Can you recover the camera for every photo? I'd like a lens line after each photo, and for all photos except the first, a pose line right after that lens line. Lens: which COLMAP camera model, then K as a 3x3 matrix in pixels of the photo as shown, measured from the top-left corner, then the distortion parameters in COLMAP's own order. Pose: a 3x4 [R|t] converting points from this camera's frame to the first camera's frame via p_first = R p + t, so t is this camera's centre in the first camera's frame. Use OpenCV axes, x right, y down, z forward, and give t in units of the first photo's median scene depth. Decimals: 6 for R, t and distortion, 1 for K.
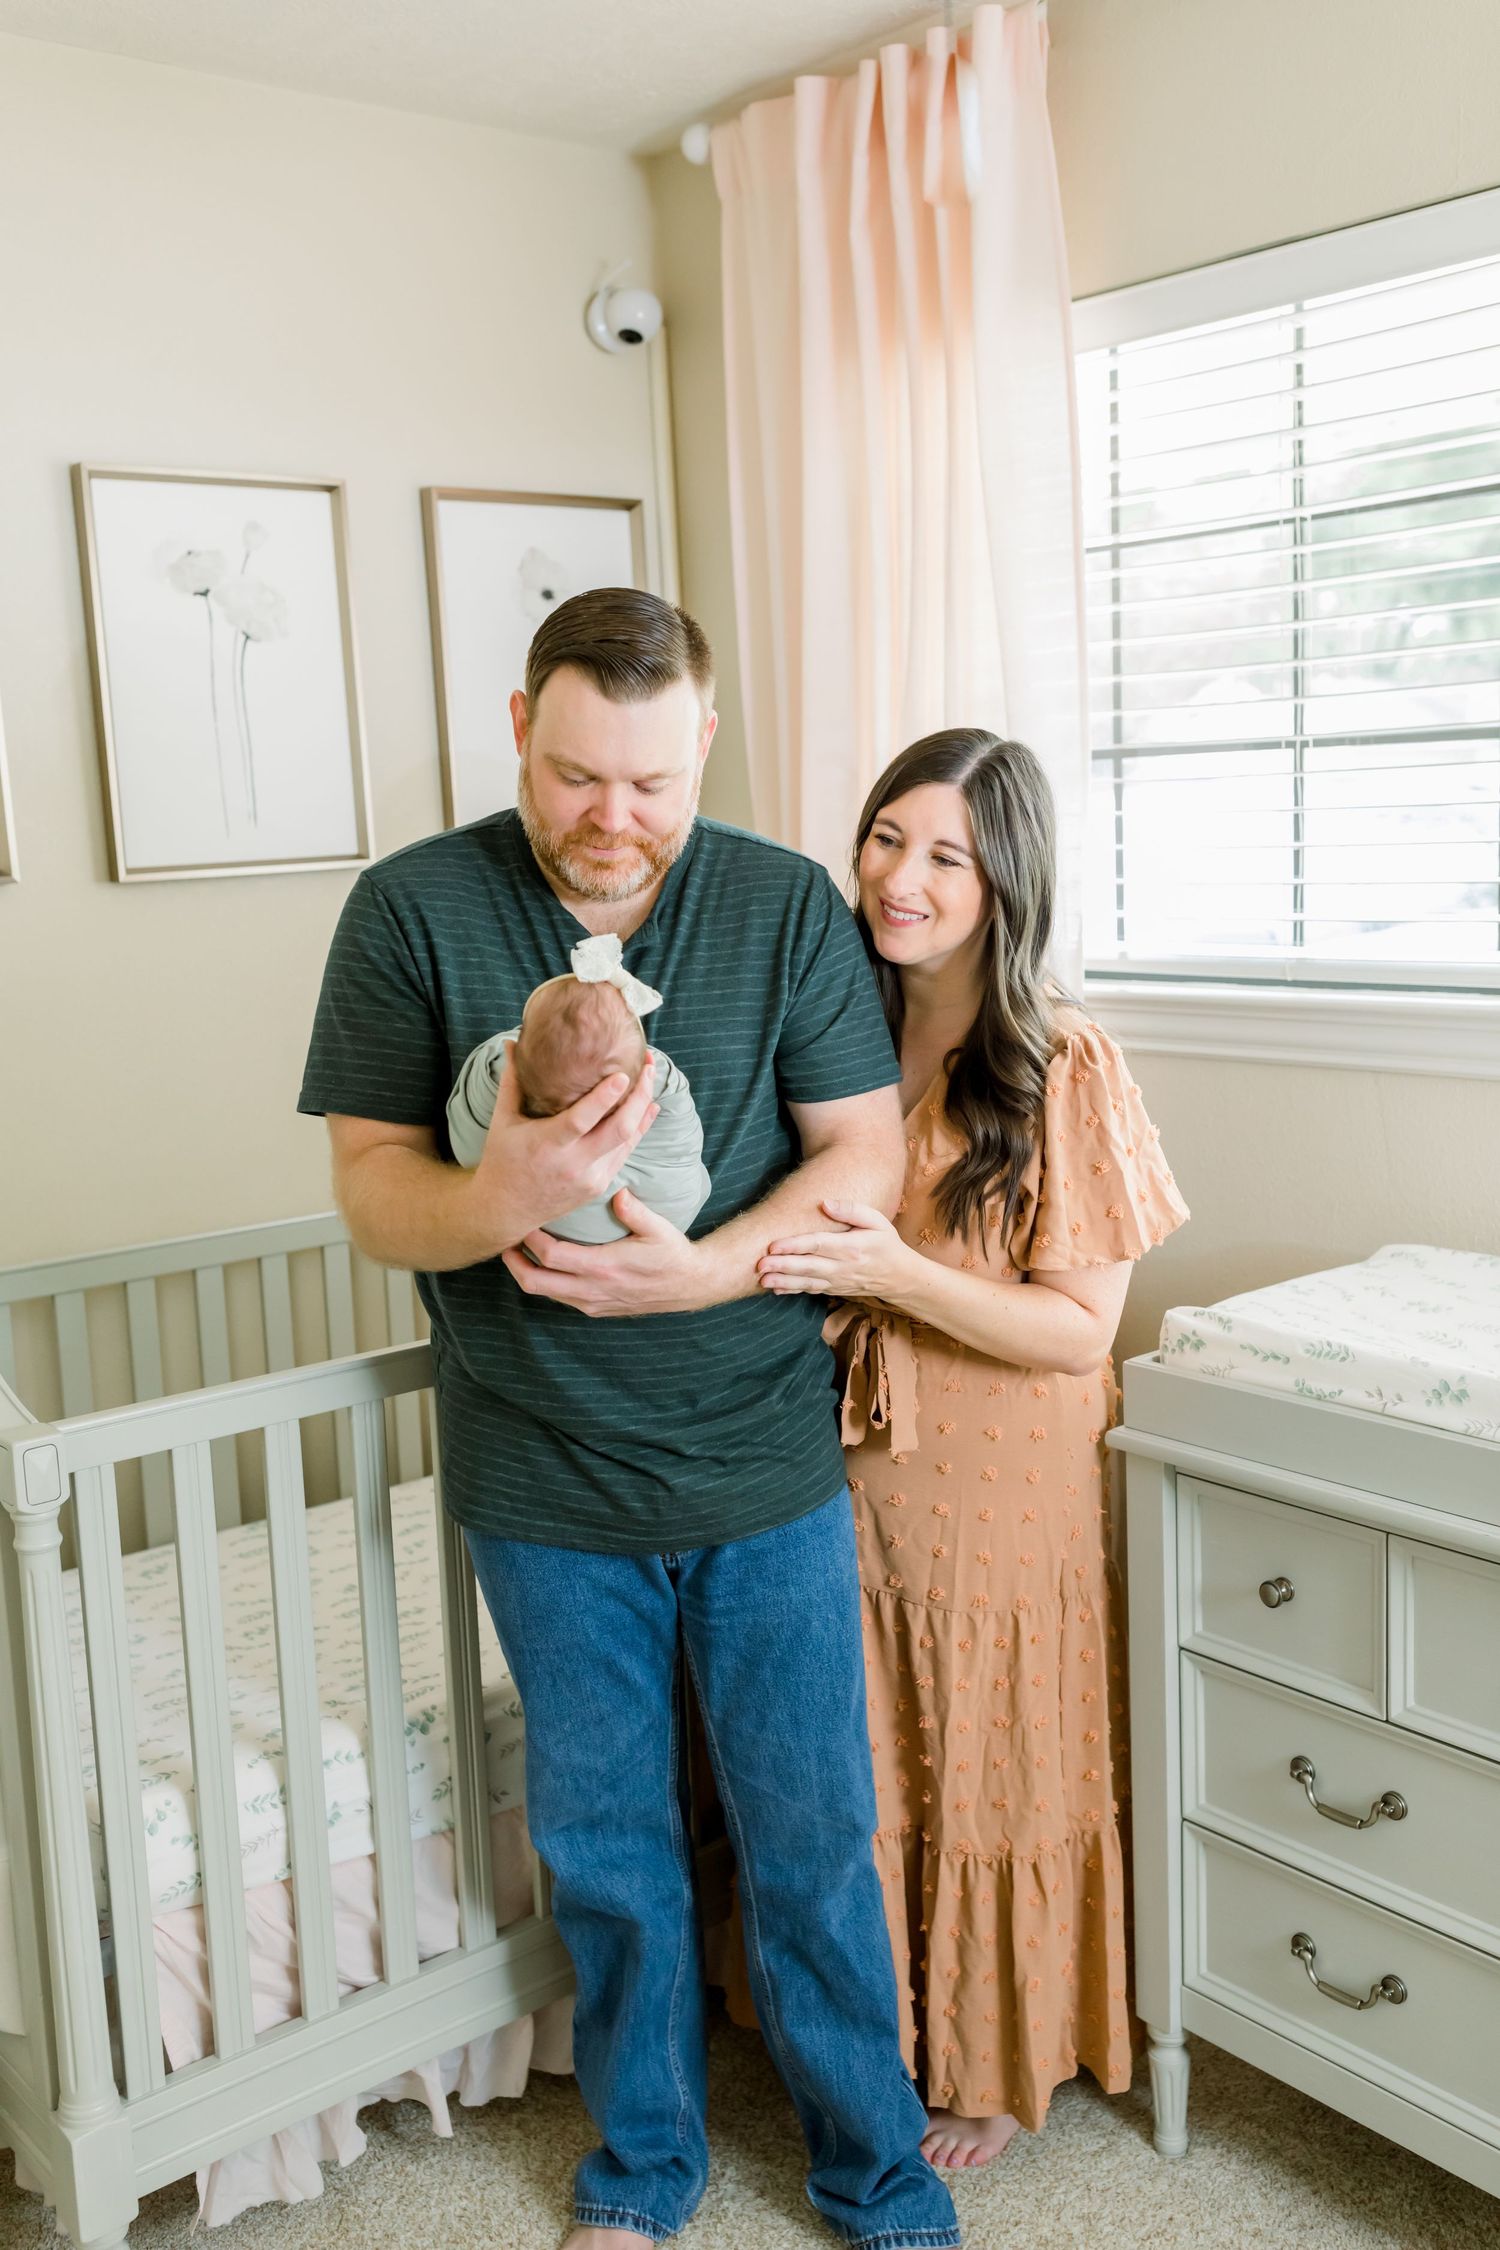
lens RADIAL K [[2138.8, 0, 752.9], [0, 2138.8, 1138.3], [0, 0, 1]] dist [0.003359, 0.000000]
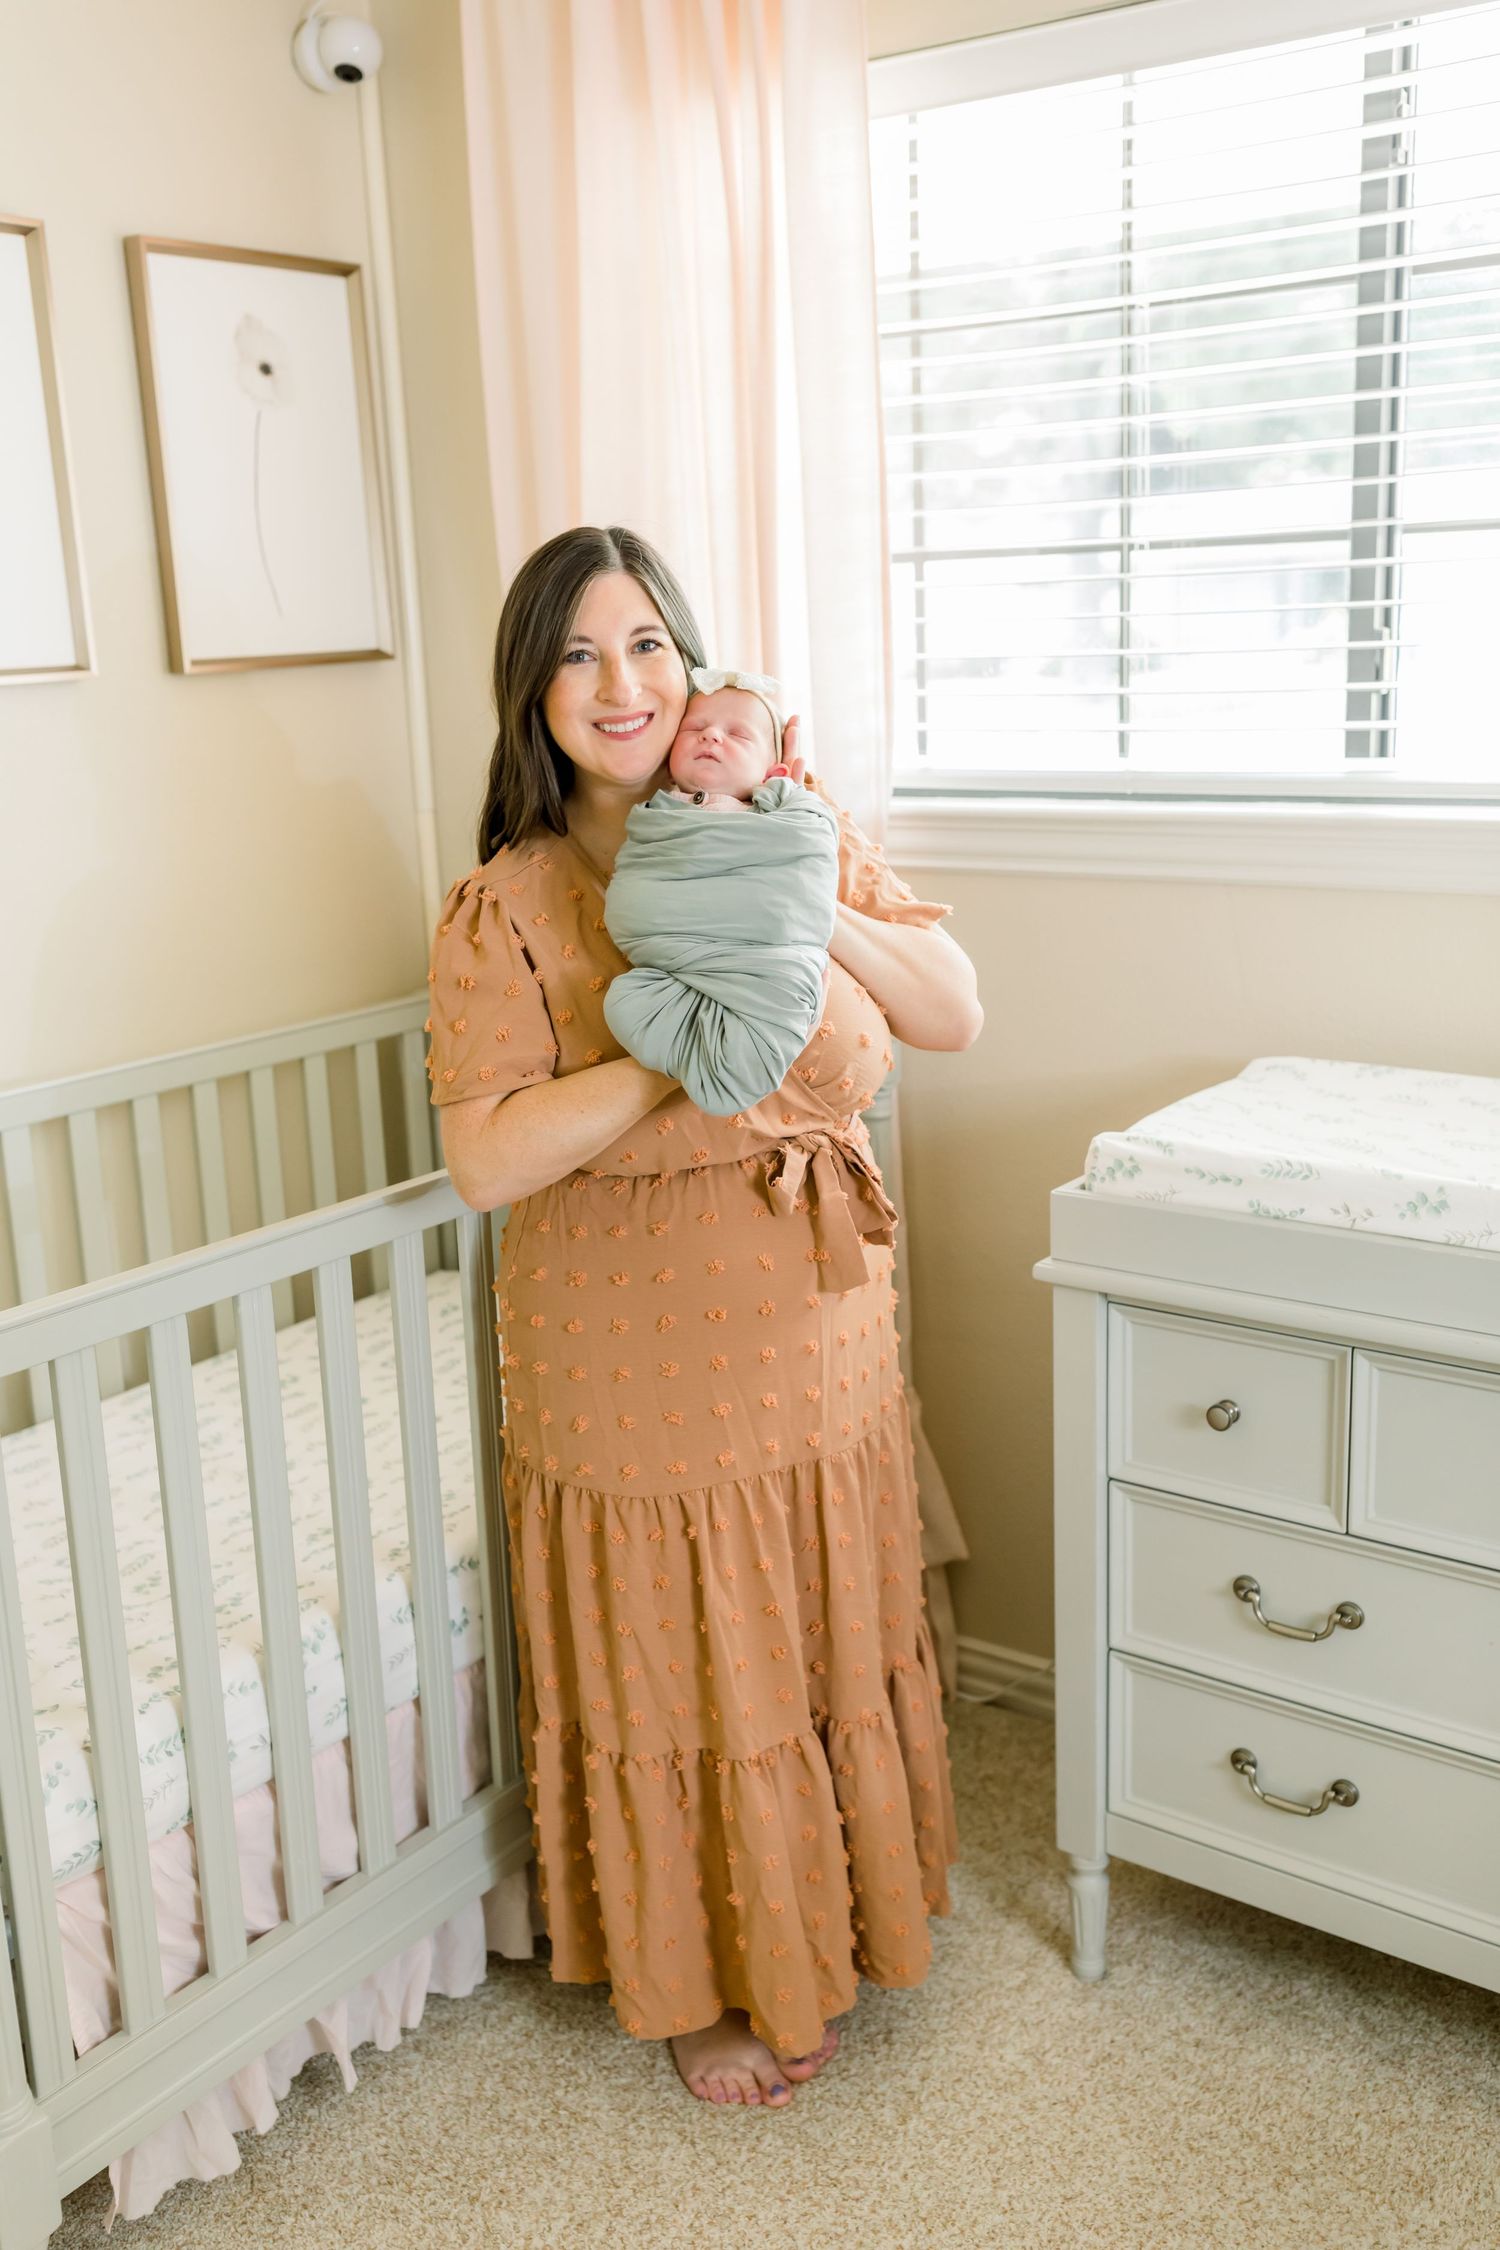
lens RADIAL K [[2138.8, 0, 755.9], [0, 2138.8, 1132.2], [0, 0, 1]] dist [0.003359, 0.000000]
pose [[0.970230, -0.052108, 0.236513, -0.175289], [0.034171, 0.996264, 0.079315, -0.003189], [-0.239762, -0.068872, 0.968386, 0.098381]]
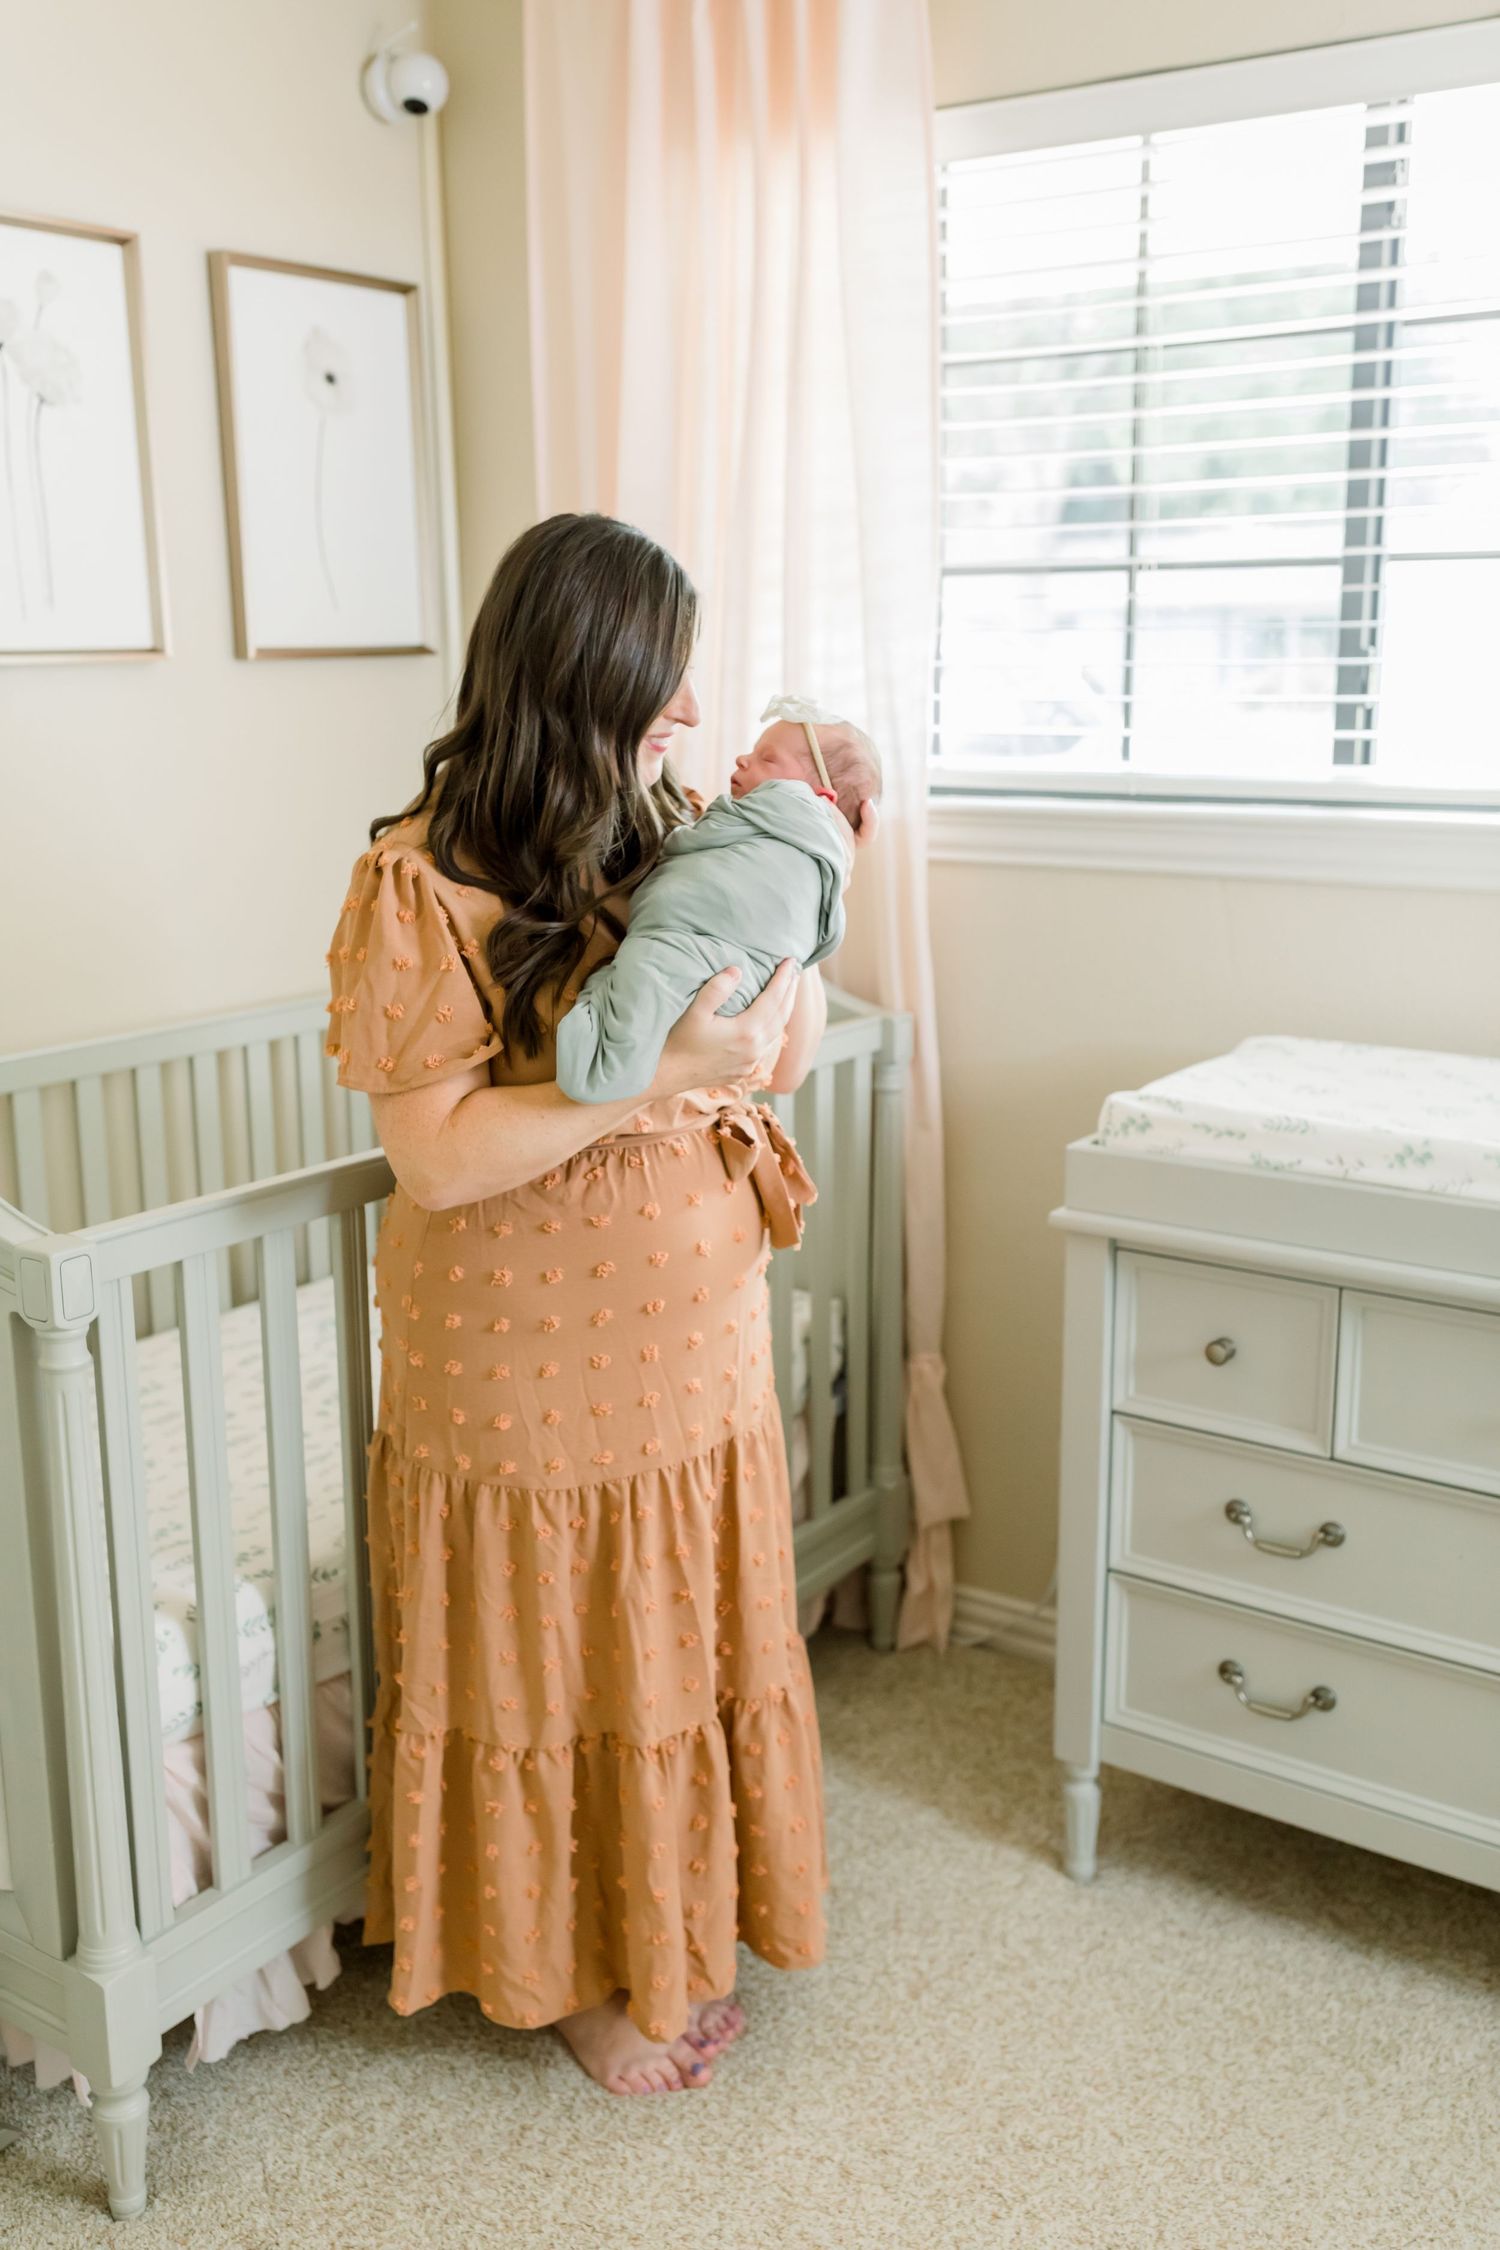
lens RADIAL K [[2138.8, 0, 752.8], [0, 2138.8, 1132.6], [0, 0, 1]] dist [0.003359, 0.000000]
pose [[0.963246, -0.025915, 0.267369, -0.248887], [0.009003, 0.997891, 0.064287, 0.027600], [-0.268471, -0.059517, 0.961447, 0.027051]]
